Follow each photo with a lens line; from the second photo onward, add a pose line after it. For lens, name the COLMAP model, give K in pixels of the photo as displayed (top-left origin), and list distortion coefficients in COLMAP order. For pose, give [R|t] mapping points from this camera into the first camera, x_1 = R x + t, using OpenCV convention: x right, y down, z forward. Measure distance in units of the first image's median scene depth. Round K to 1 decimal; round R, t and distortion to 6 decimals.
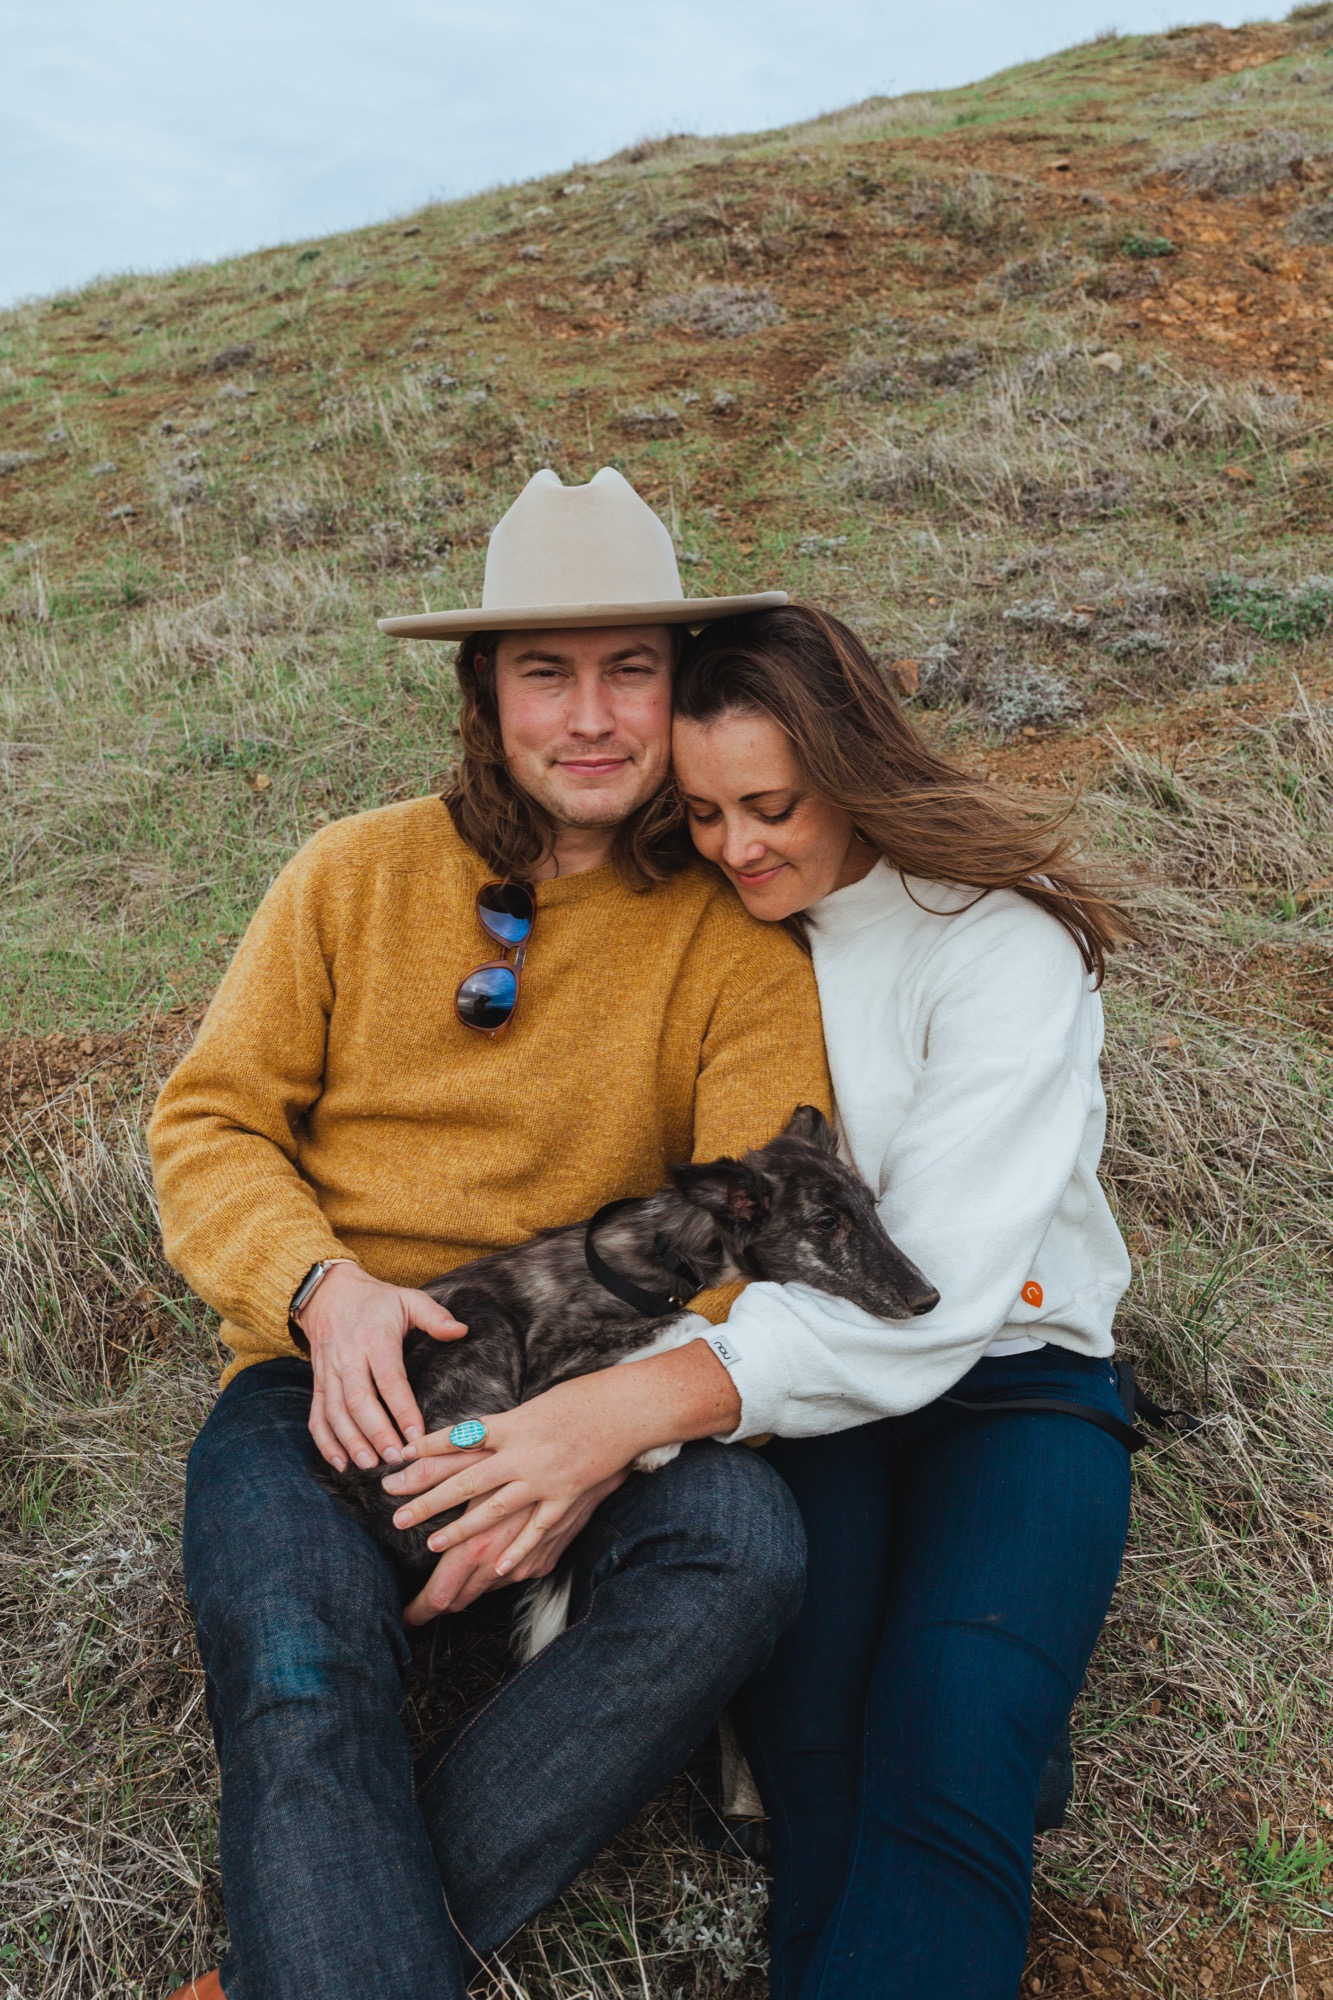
lens RADIAL K [[1946.7, 0, 673.5], [0, 1946.7, 1003.4], [0, 0, 1]] dist [0.015451, -0.009310]
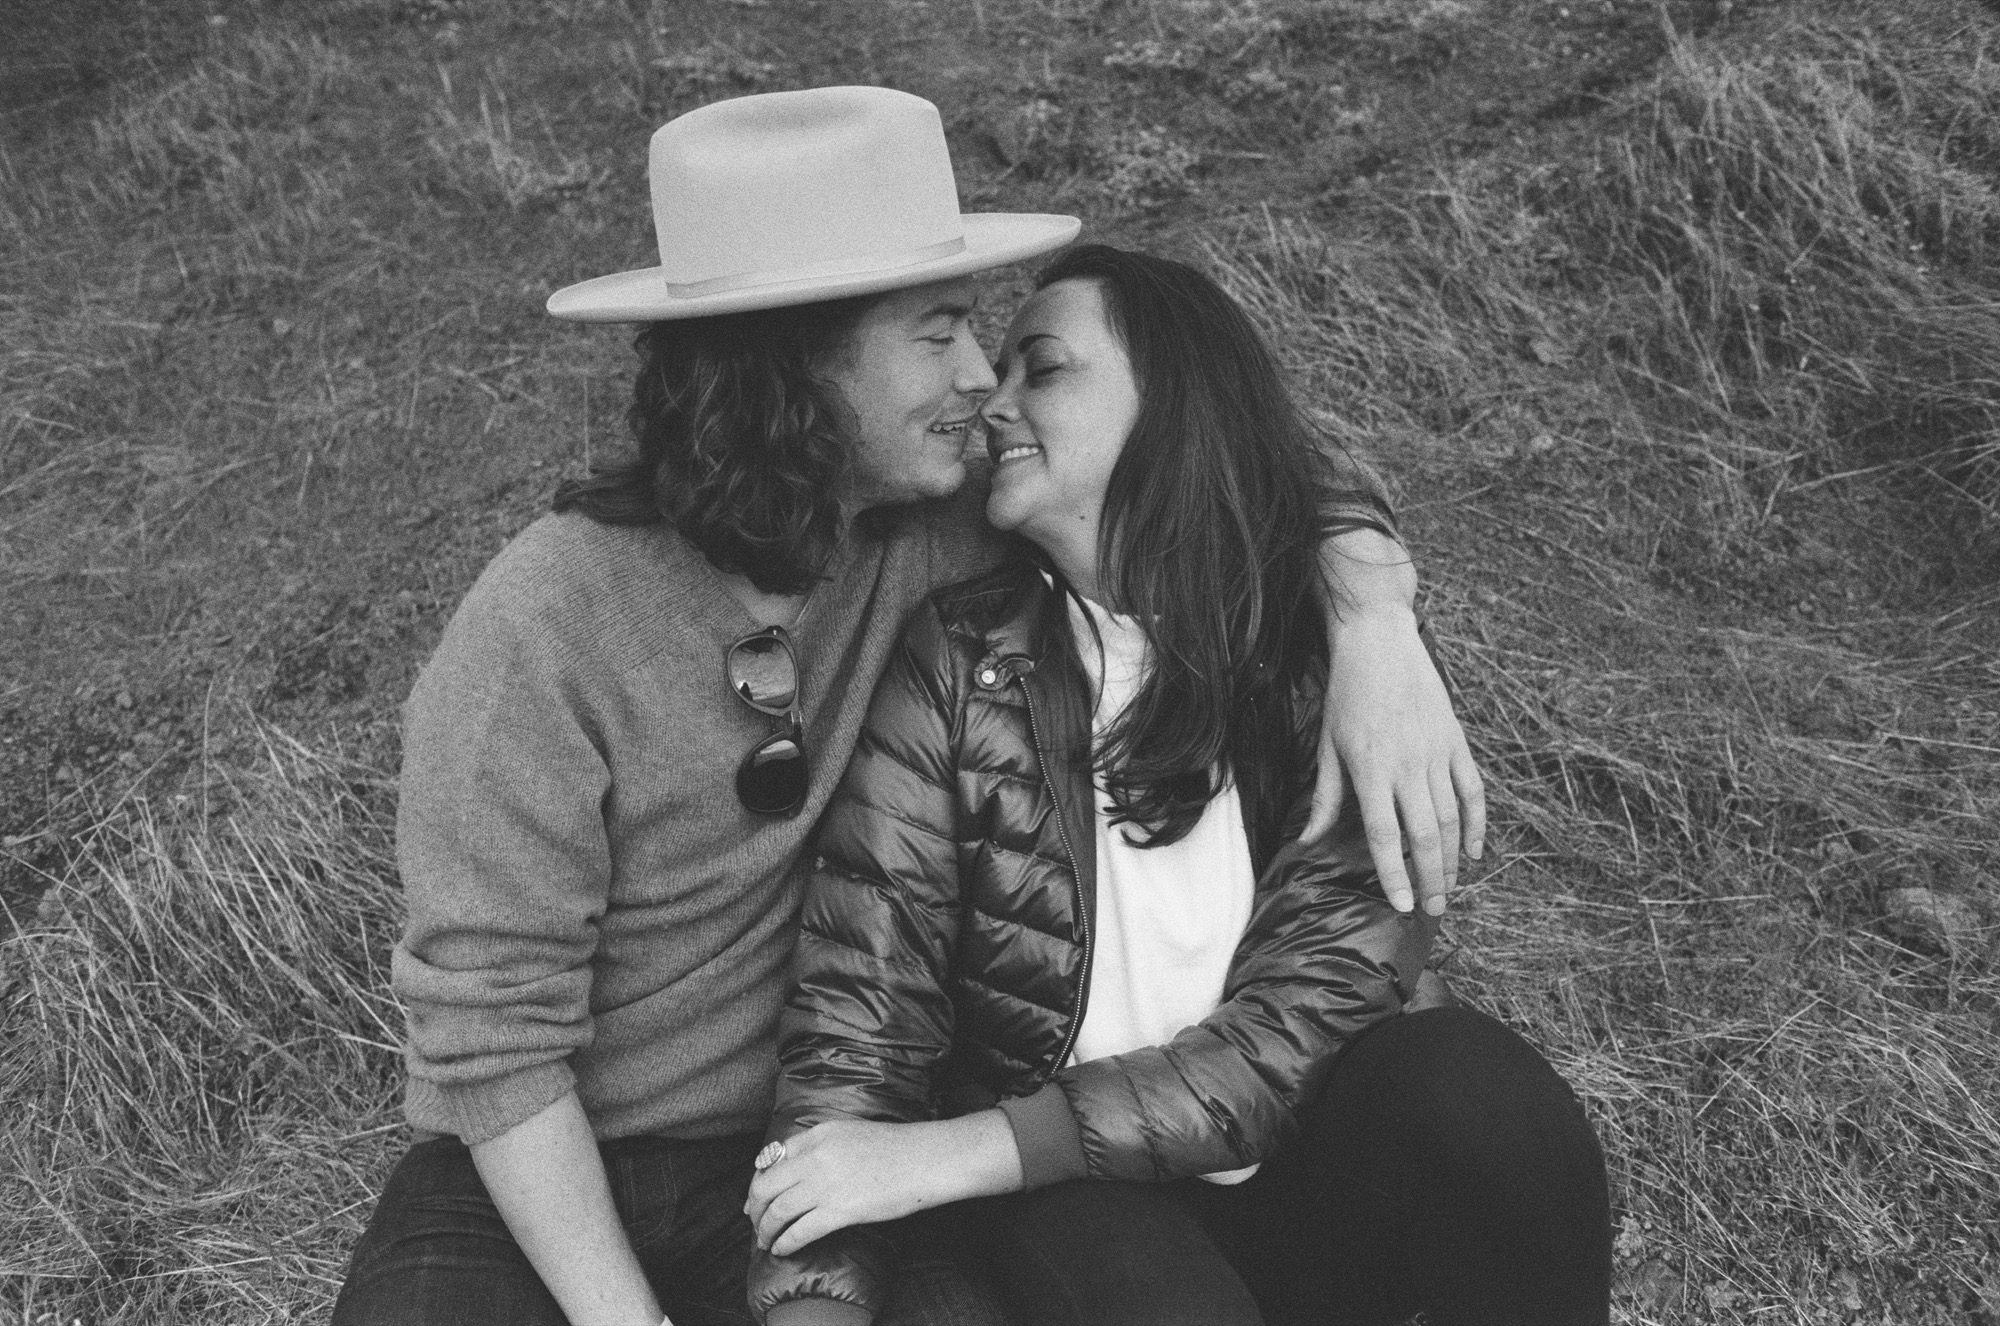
lens RADIAL K [[2092.7, 0, 1026.6], [0, 2092.7, 664.7], [0, 0, 1]] dist [-0.045478, 0.025075]
pose [[0.987755, -0.096659, 0.122460, -0.008167], [0.078217, 0.985986, 0.147356, -0.053973], [-0.134987, -0.135973, 0.981473, 0.020302]]
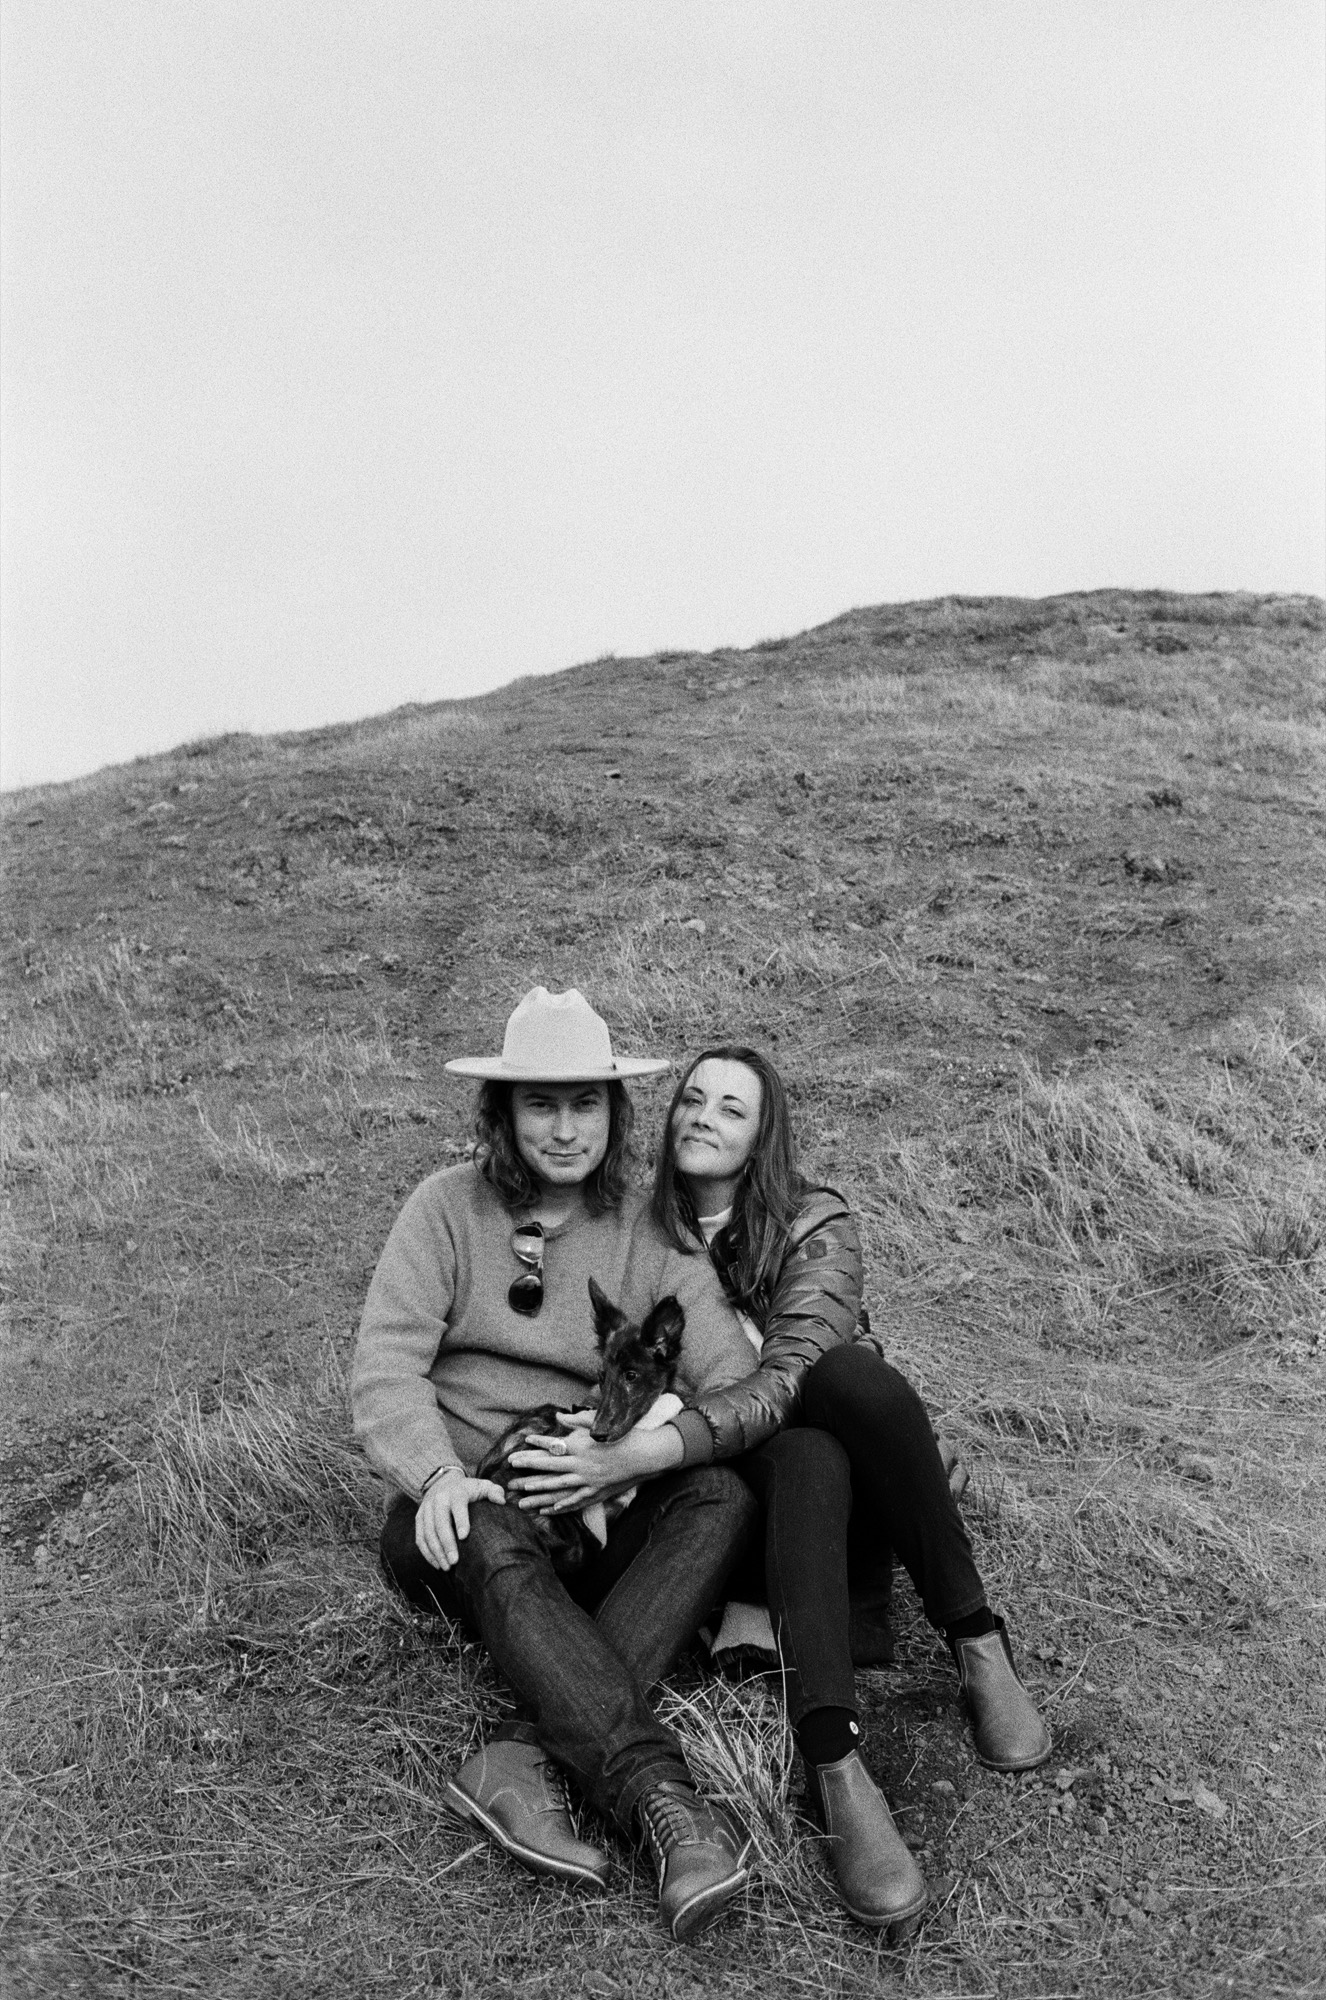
lens RADIAL K [[2092.7, 0, 663.0], [0, 2092.7, 1000.0], [0, 0, 1]] dist [-0.045478, 0.025075]
pose [[0.969067, -0.022283, 0.245791, -0.145504], [0.089507, 0.959842, -0.265878, 0.090250], [-0.229996, 0.279654, 0.932146, -0.290349]]
